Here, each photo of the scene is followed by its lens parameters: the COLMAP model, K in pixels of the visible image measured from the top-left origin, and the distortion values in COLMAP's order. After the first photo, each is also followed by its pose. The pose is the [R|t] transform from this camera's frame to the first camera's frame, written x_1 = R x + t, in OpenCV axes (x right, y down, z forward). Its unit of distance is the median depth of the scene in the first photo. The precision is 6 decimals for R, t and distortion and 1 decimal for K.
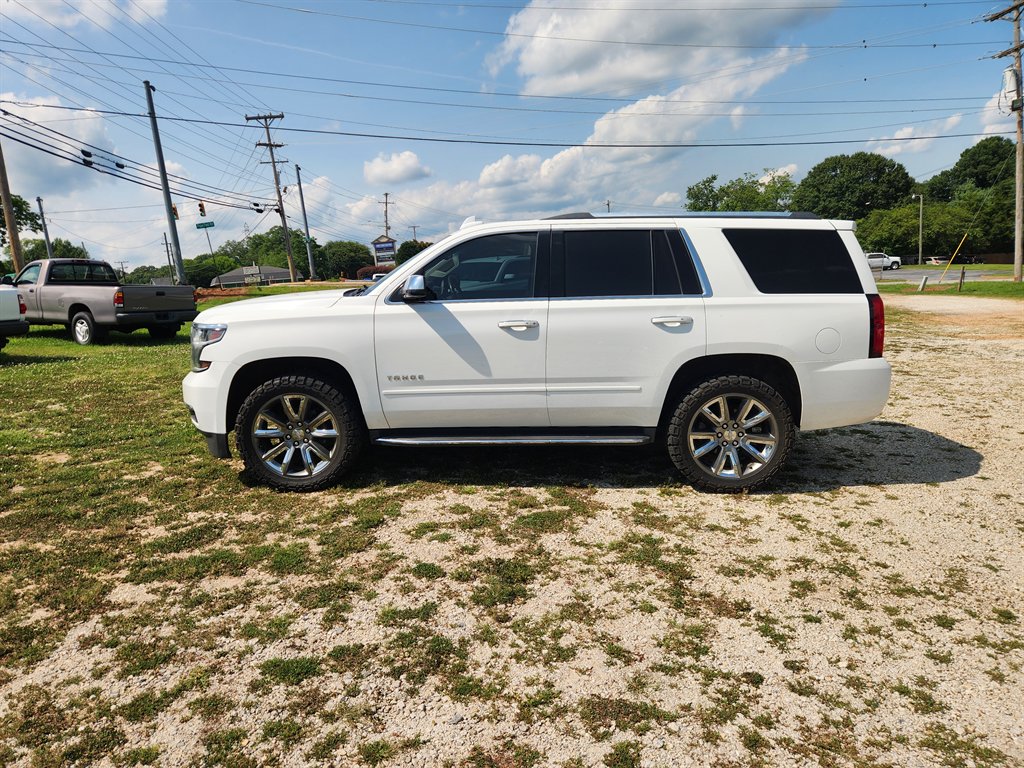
lens RADIAL K [[680.7, 0, 512.0], [0, 680.7, 384.0], [0, 0, 1]] dist [0.074275, -0.067272]
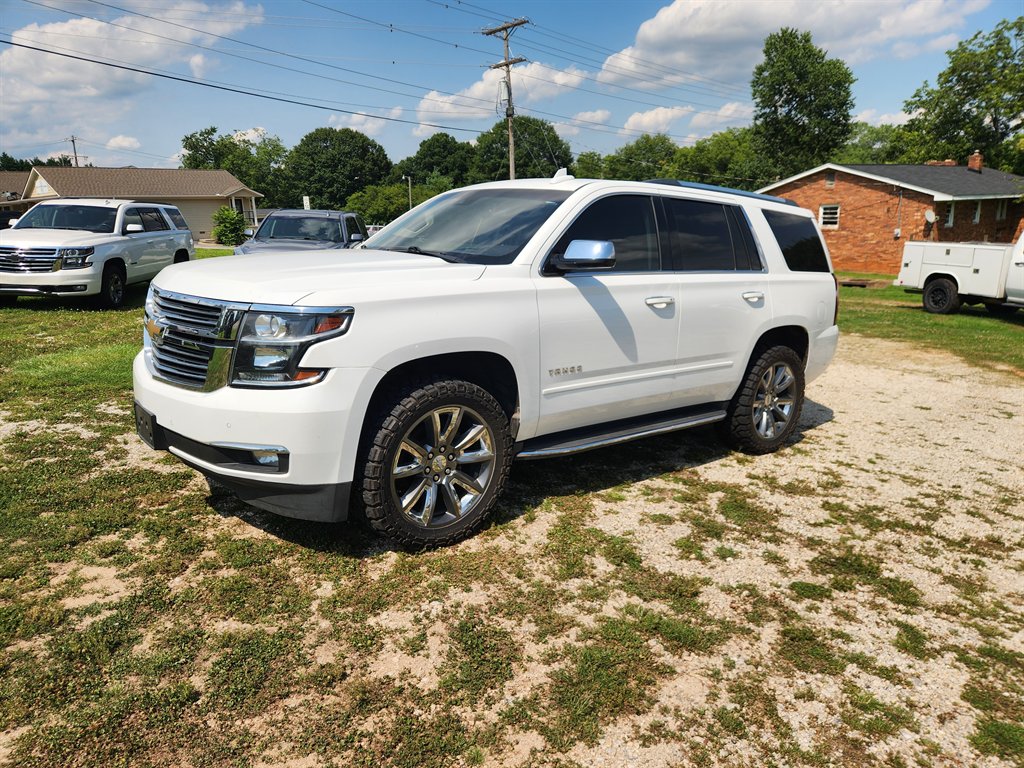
lens RADIAL K [[680.7, 0, 512.0], [0, 680.7, 384.0], [0, 0, 1]] dist [0.074275, -0.067272]
pose [[0.749513, -0.087972, 0.656118, -0.716883], [0.054521, 0.995967, 0.071257, -0.052972], [-0.659740, -0.017636, 0.751287, 0.446284]]
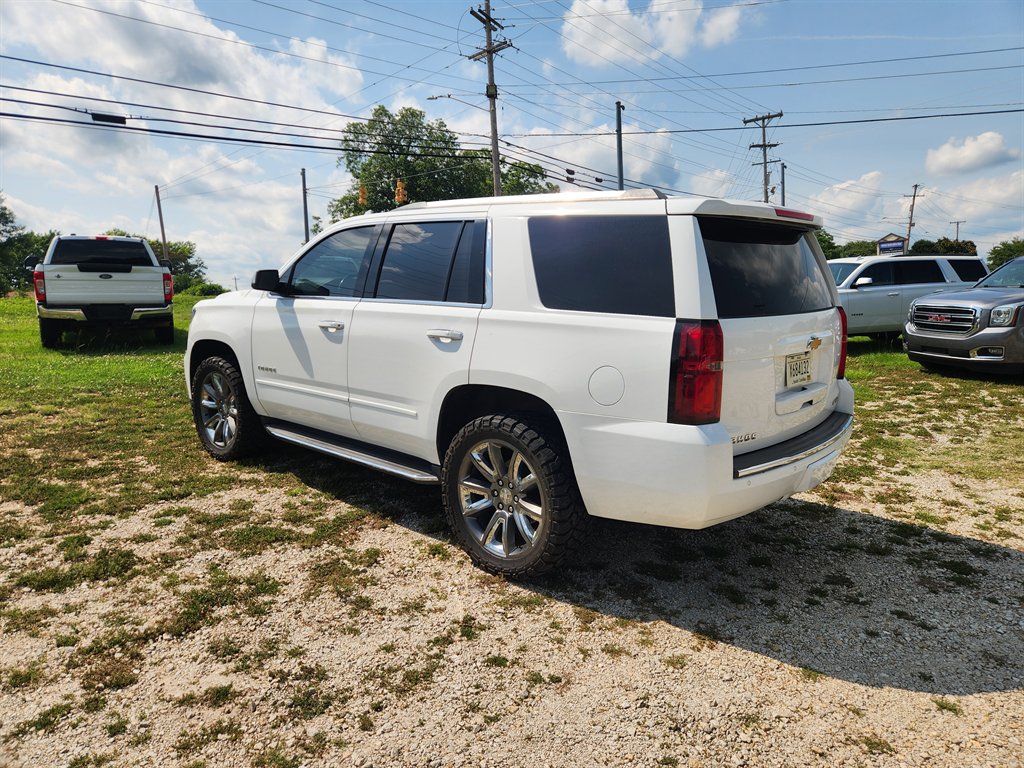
lens RADIAL K [[679.1, 0, 517.7], [0, 679.1, 382.3], [0, 0, 1]] dist [0.084231, -0.076332]
pose [[0.754194, 0.122332, -0.645156, 0.793397], [-0.125682, 0.991222, 0.041028, -0.079637], [0.644512, 0.050142, 0.762949, 0.449682]]
